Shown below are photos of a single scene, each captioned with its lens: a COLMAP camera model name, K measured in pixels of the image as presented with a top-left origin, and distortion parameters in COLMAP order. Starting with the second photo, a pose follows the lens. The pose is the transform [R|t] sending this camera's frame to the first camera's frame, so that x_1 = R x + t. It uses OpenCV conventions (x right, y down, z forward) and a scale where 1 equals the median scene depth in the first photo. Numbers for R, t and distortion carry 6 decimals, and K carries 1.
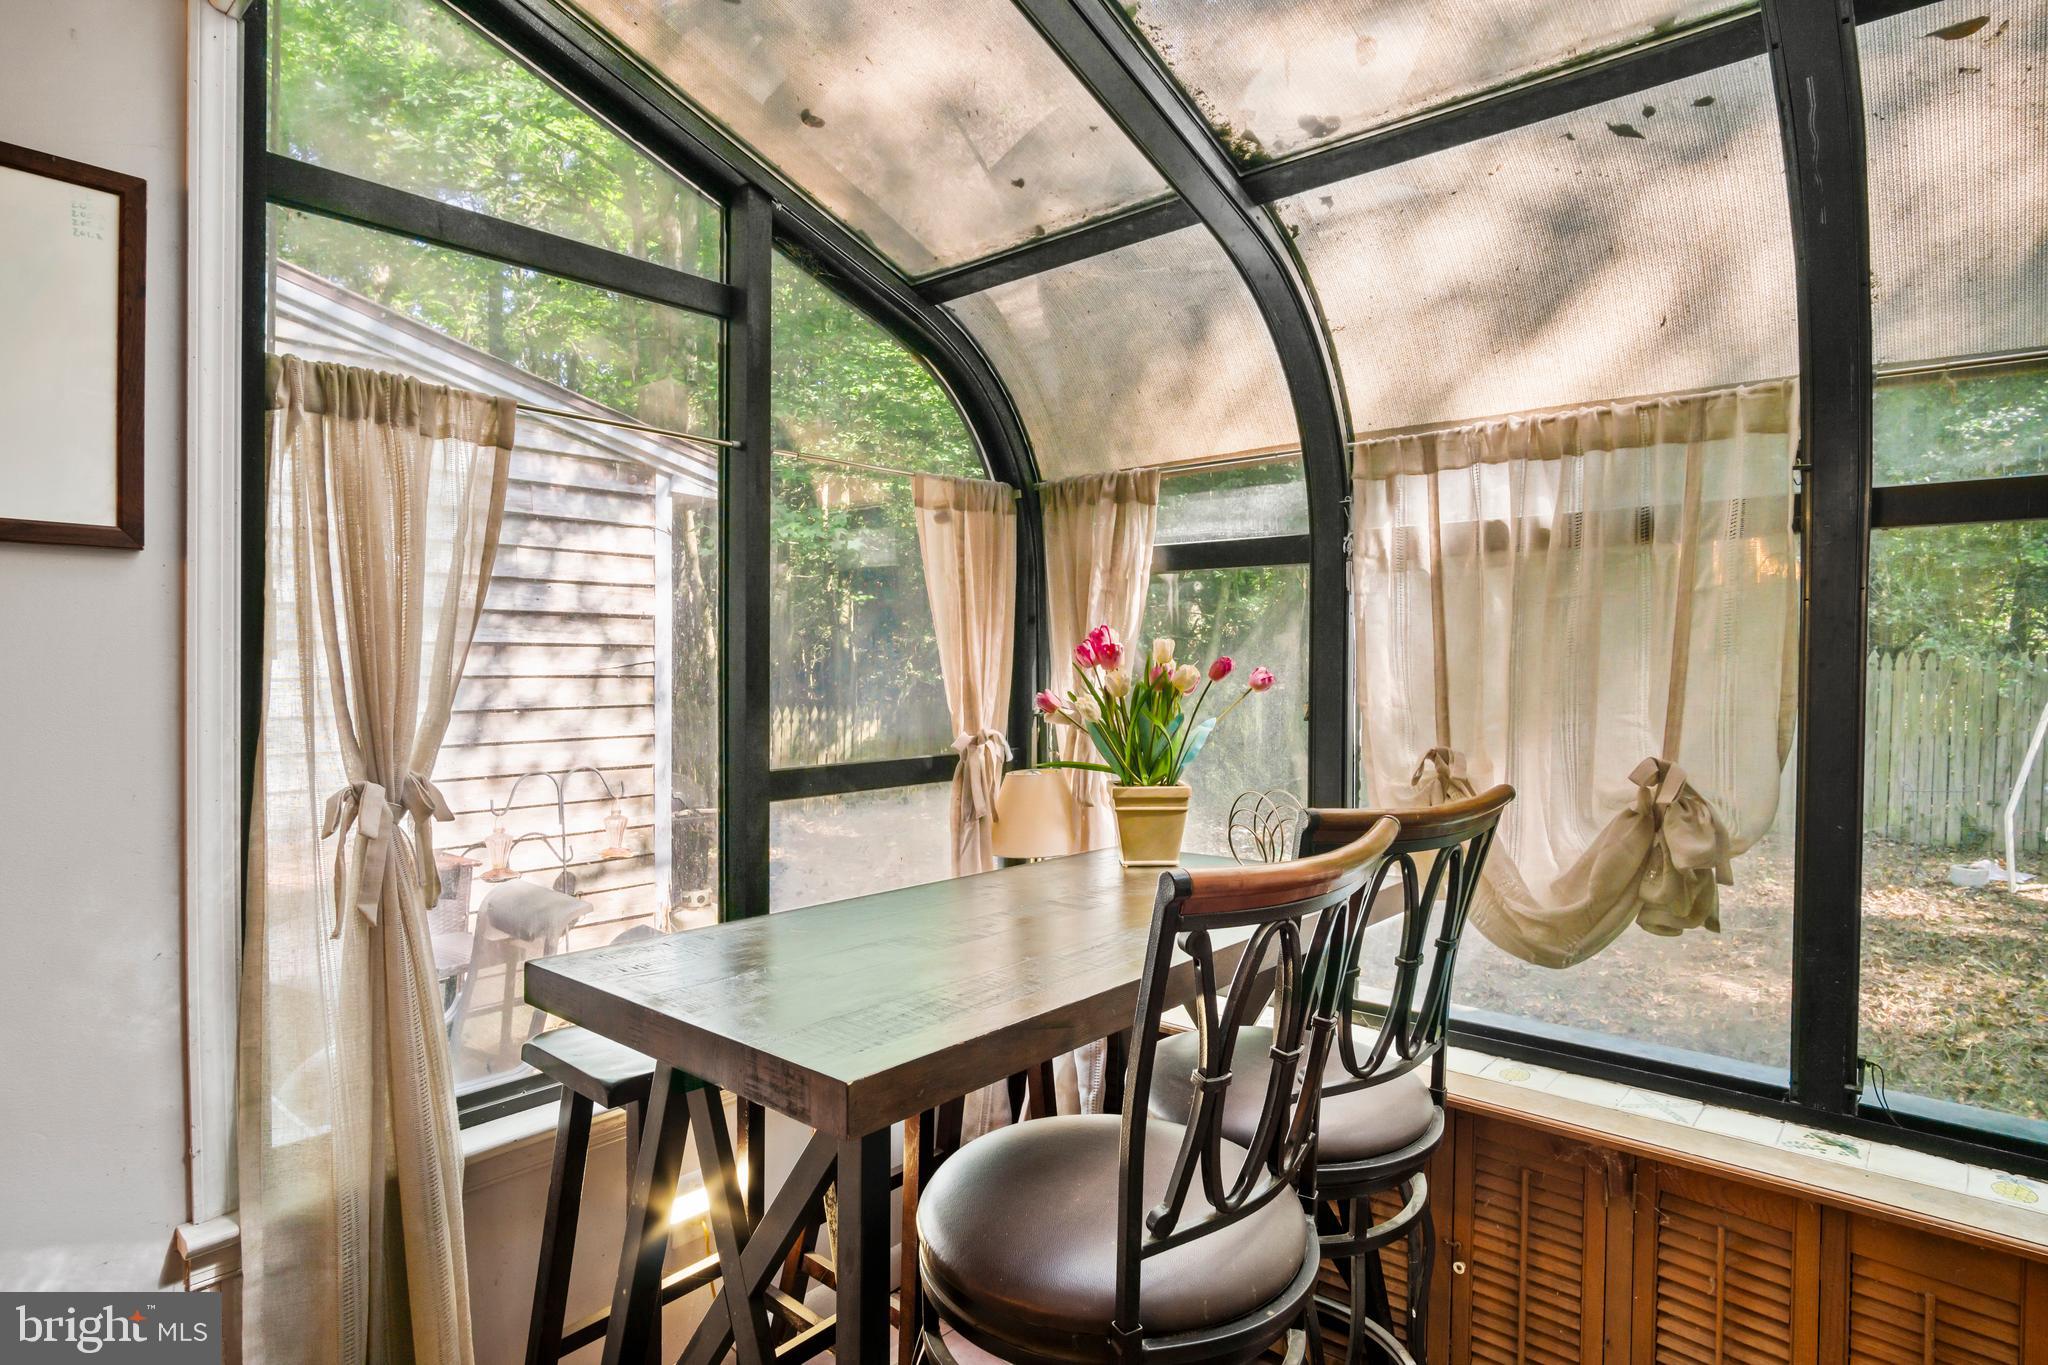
lens RADIAL K [[1100.8, 0, 1016.5], [0, 1100.8, 682.8], [0, 0, 1]] dist [-0.008292, 0.000481]
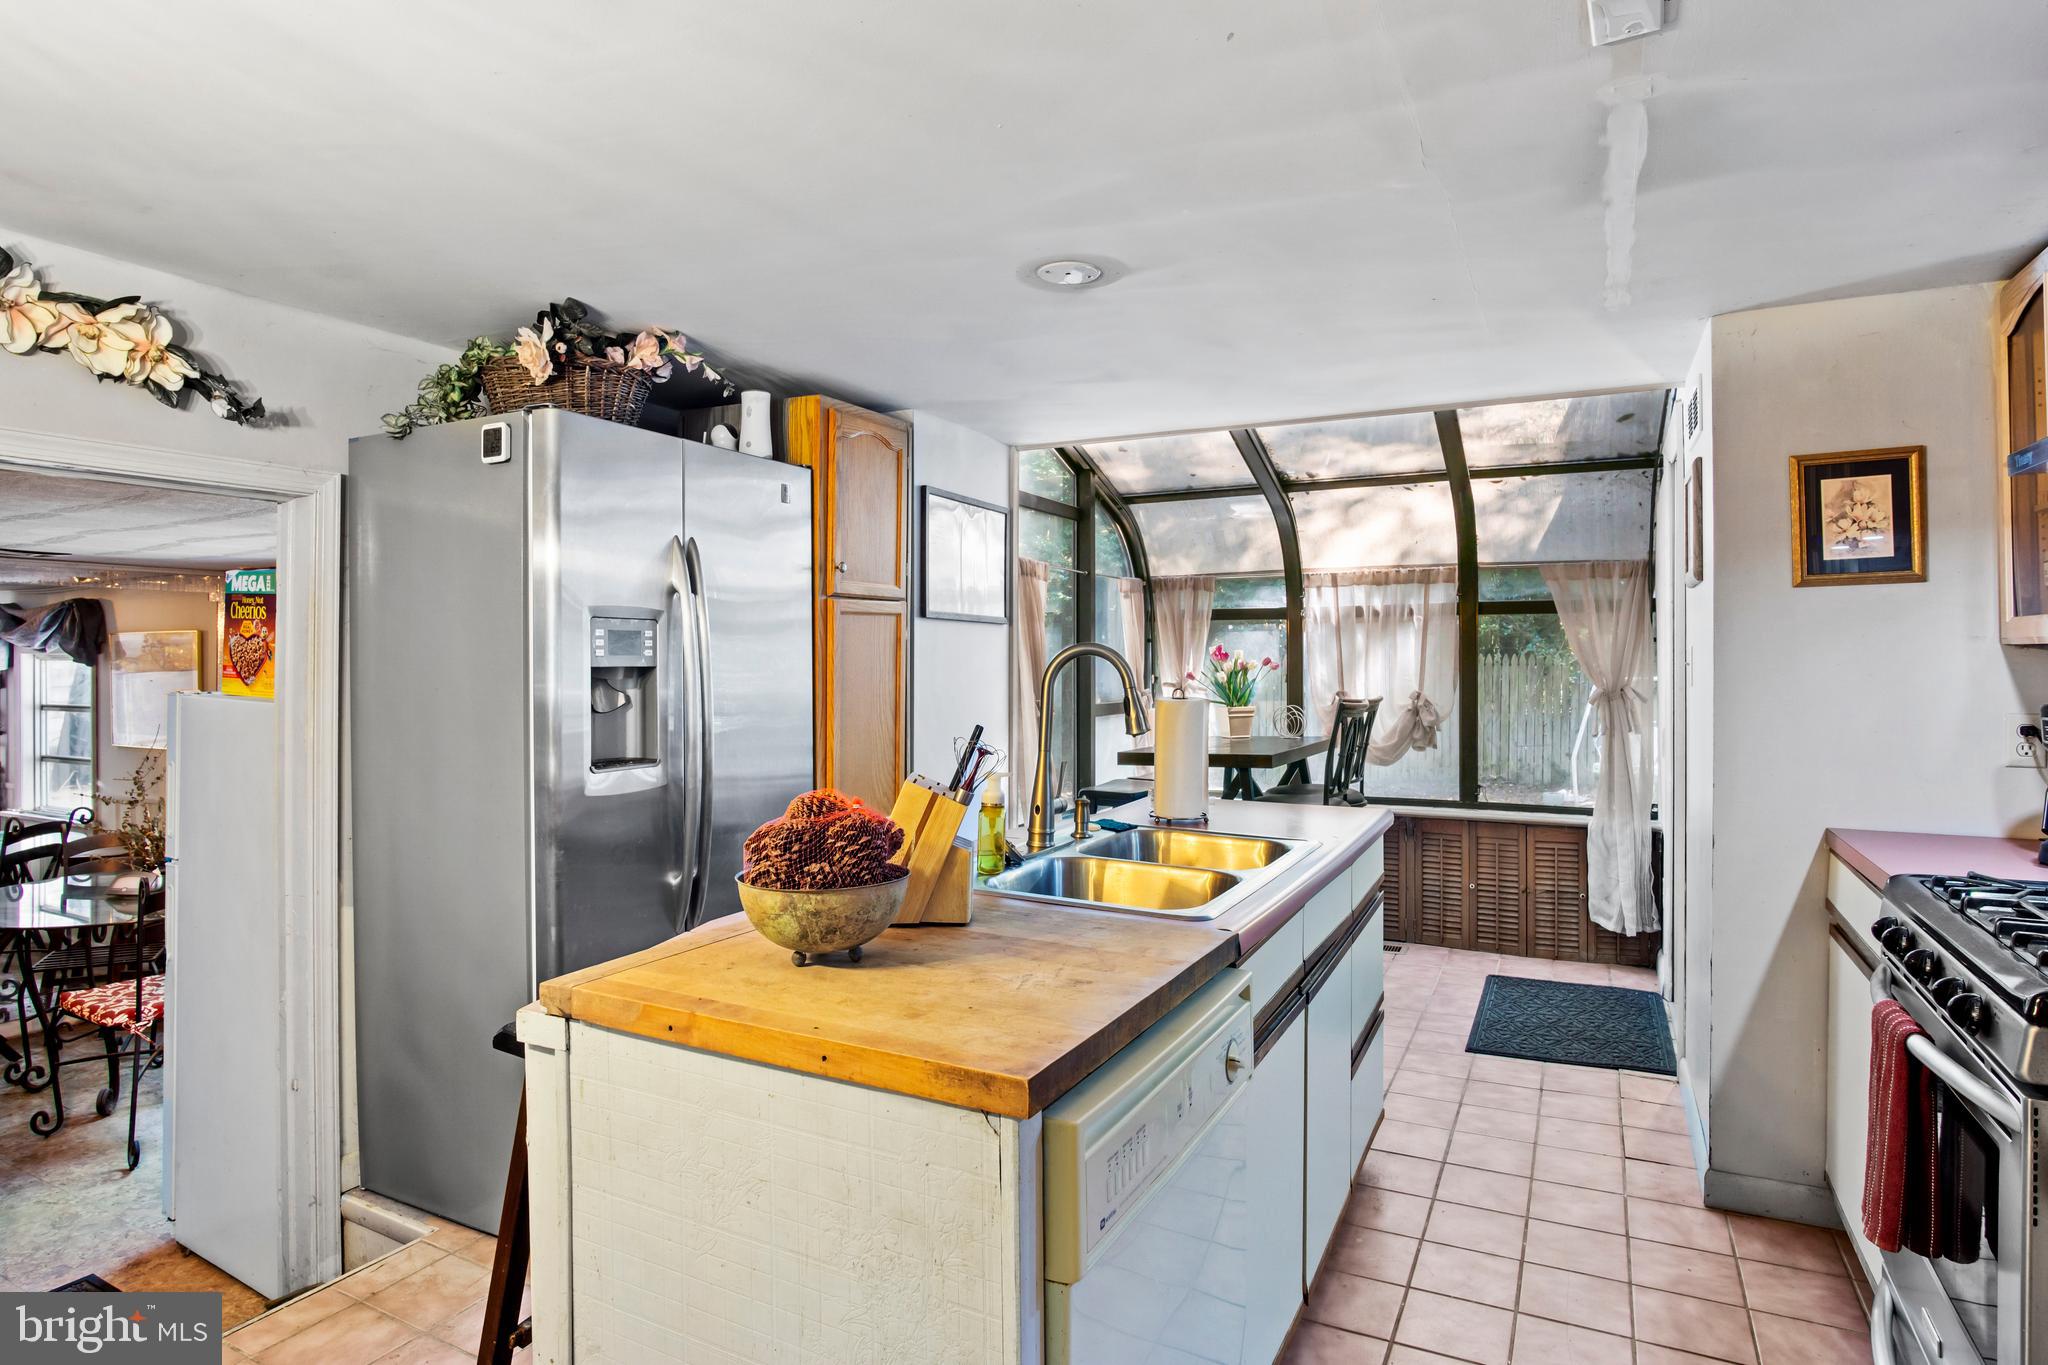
lens RADIAL K [[1100.8, 0, 1024.6], [0, 1100.8, 668.2], [0, 0, 1]] dist [-0.008292, 0.000481]
pose [[0.968797, -0.007822, 0.247733, -1.116715], [0.011929, 0.999815, -0.015080, 0.039195], [-0.247569, 0.017564, 0.968711, -1.529176]]
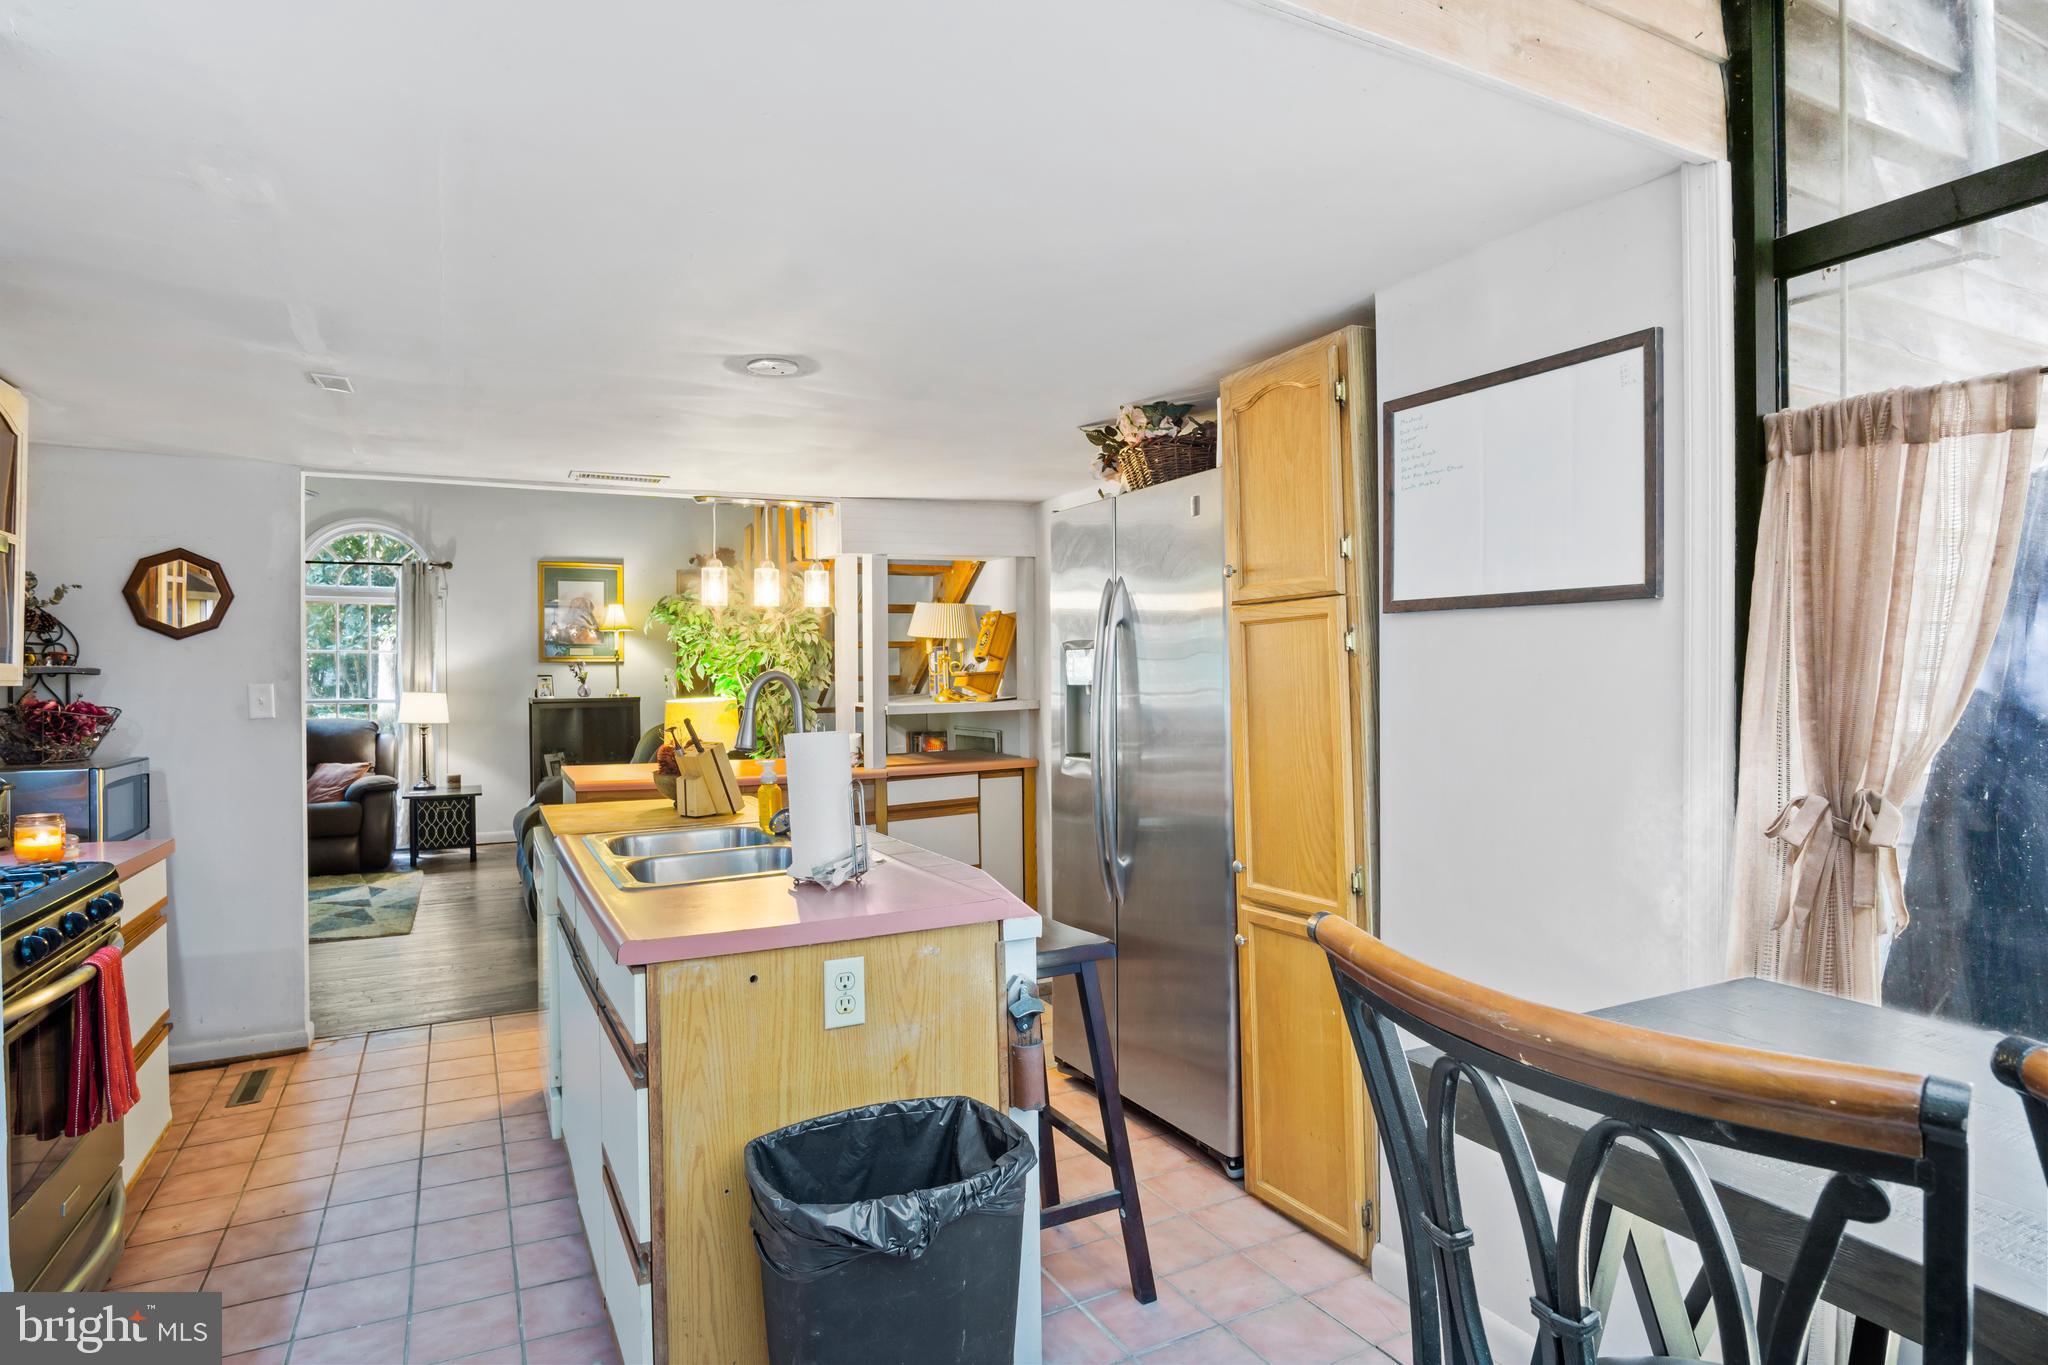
lens RADIAL K [[1100.8, 0, 1020.8], [0, 1100.8, 680.4], [0, 0, 1]] dist [-0.008292, 0.000481]
pose [[-0.359743, 0.001730, -0.933050, 0.550040], [-0.014622, 0.999865, 0.007491, -0.014392], [0.932937, 0.016338, -0.359670, 0.554430]]
